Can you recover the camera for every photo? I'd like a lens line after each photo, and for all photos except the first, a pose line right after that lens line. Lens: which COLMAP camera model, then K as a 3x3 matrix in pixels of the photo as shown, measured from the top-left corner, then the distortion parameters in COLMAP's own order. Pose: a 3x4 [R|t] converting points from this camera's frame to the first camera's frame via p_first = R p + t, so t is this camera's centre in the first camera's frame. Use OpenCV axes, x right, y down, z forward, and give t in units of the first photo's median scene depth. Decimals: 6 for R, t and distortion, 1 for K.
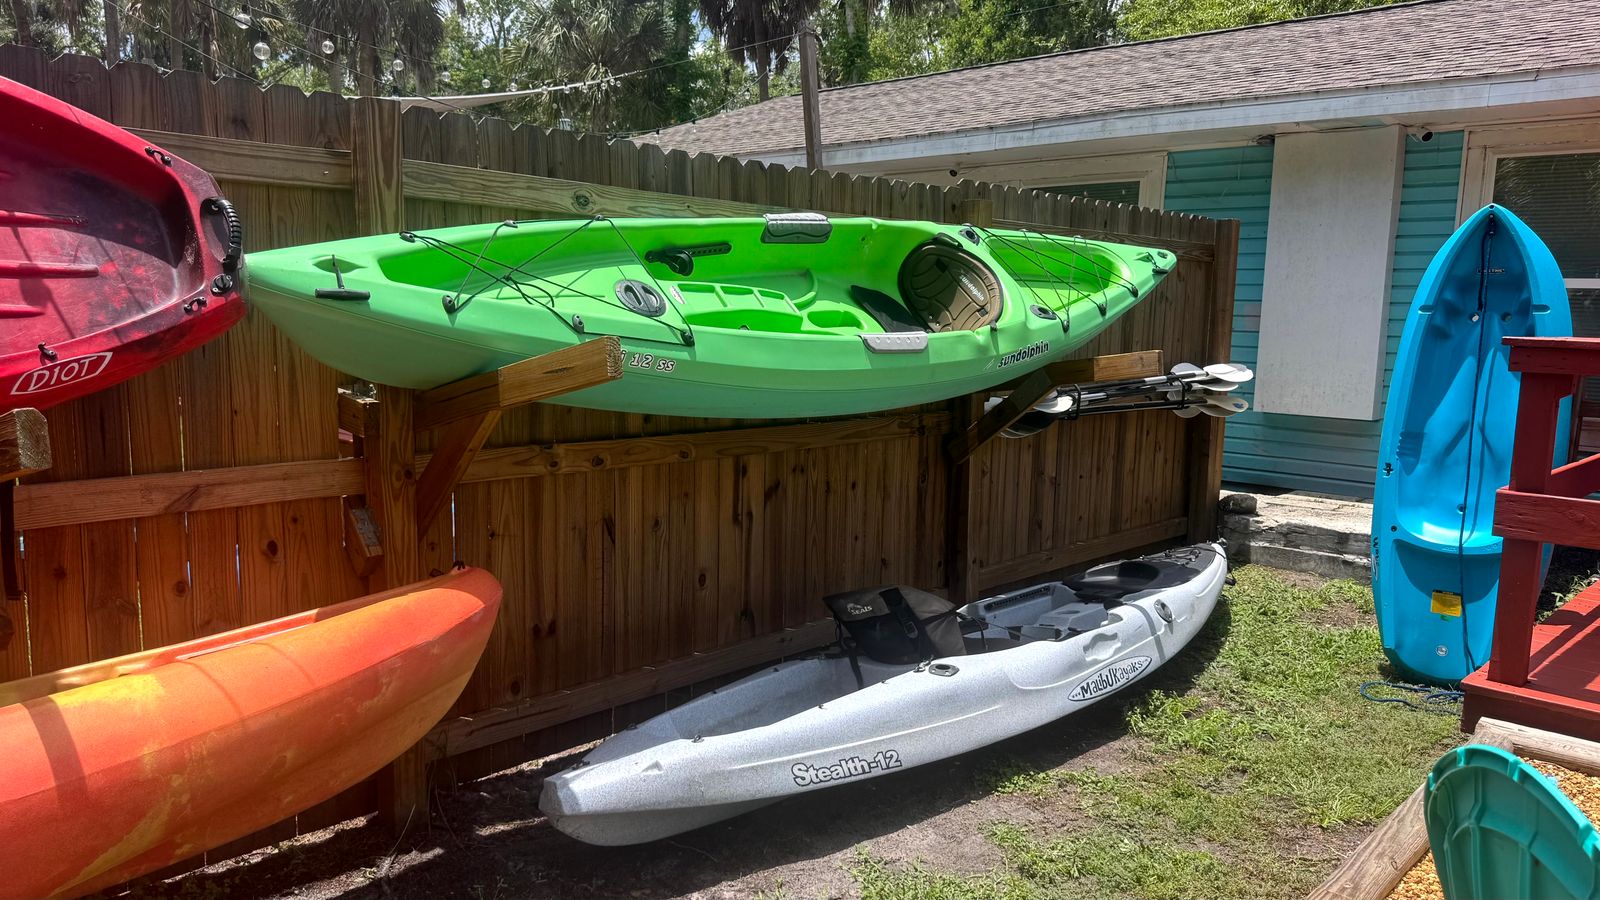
lens RADIAL K [[1077.1, 0, 800.0], [0, 1077.1, 450.0], [0, 0, 1]] dist [0.177679, -0.363392]
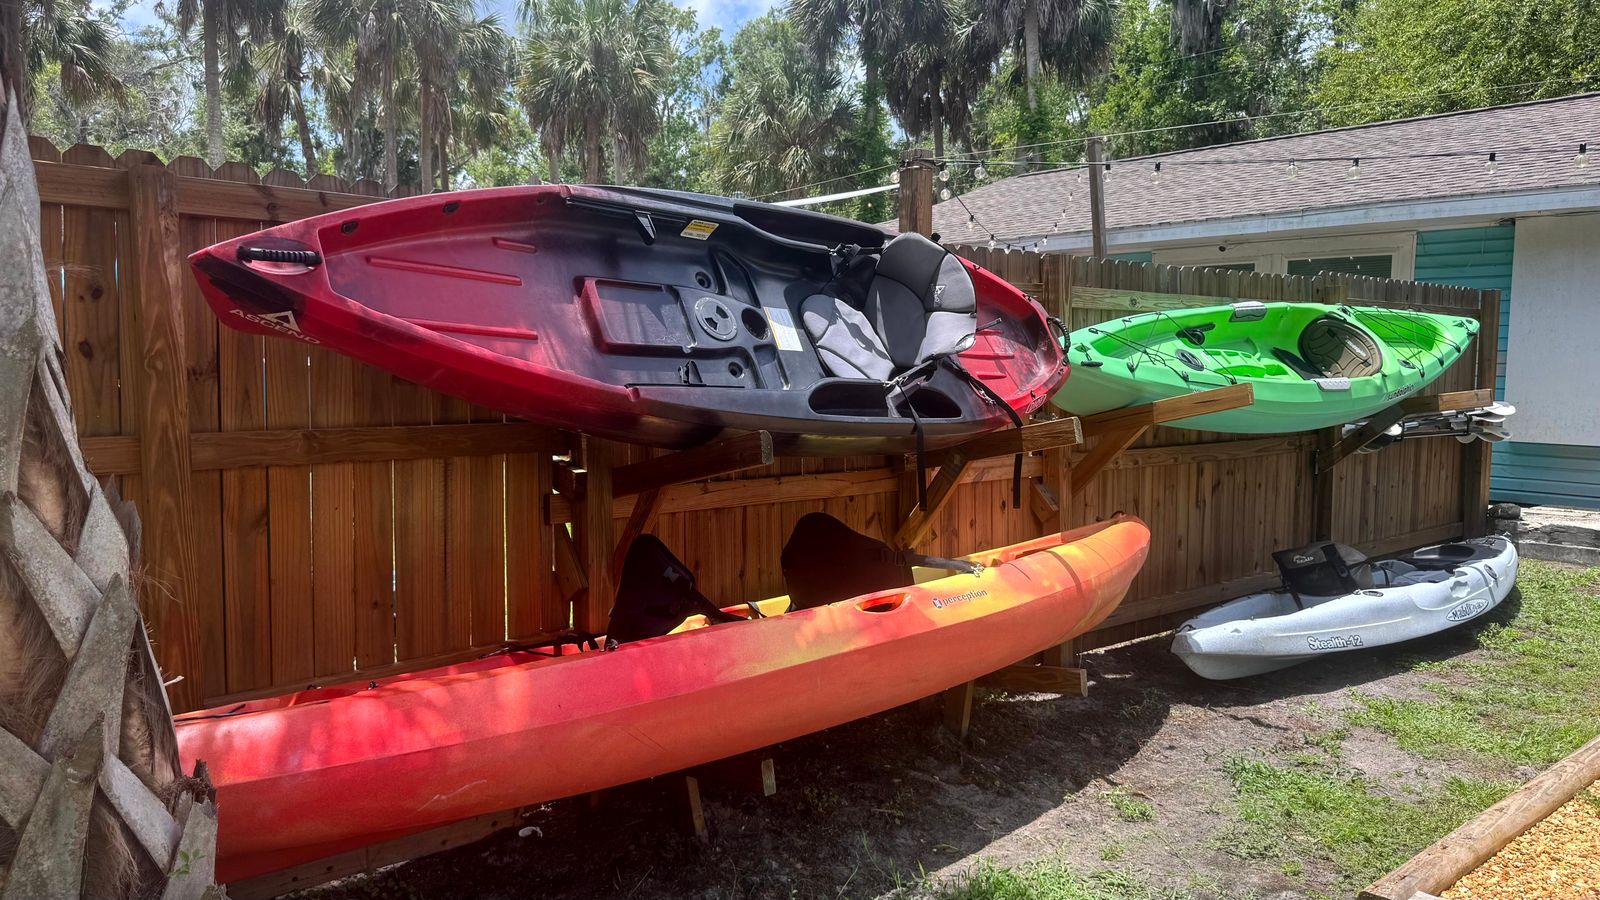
lens RADIAL K [[1085.3, 0, 800.0], [0, 1085.3, 450.0], [0, 0, 1]] dist [0.031841, -0.052145]
pose [[0.993253, -0.008208, -0.115681, -0.394809], [0.002653, 0.998839, -0.048100, 0.054747], [0.115941, 0.047469, 0.992121, -0.516859]]
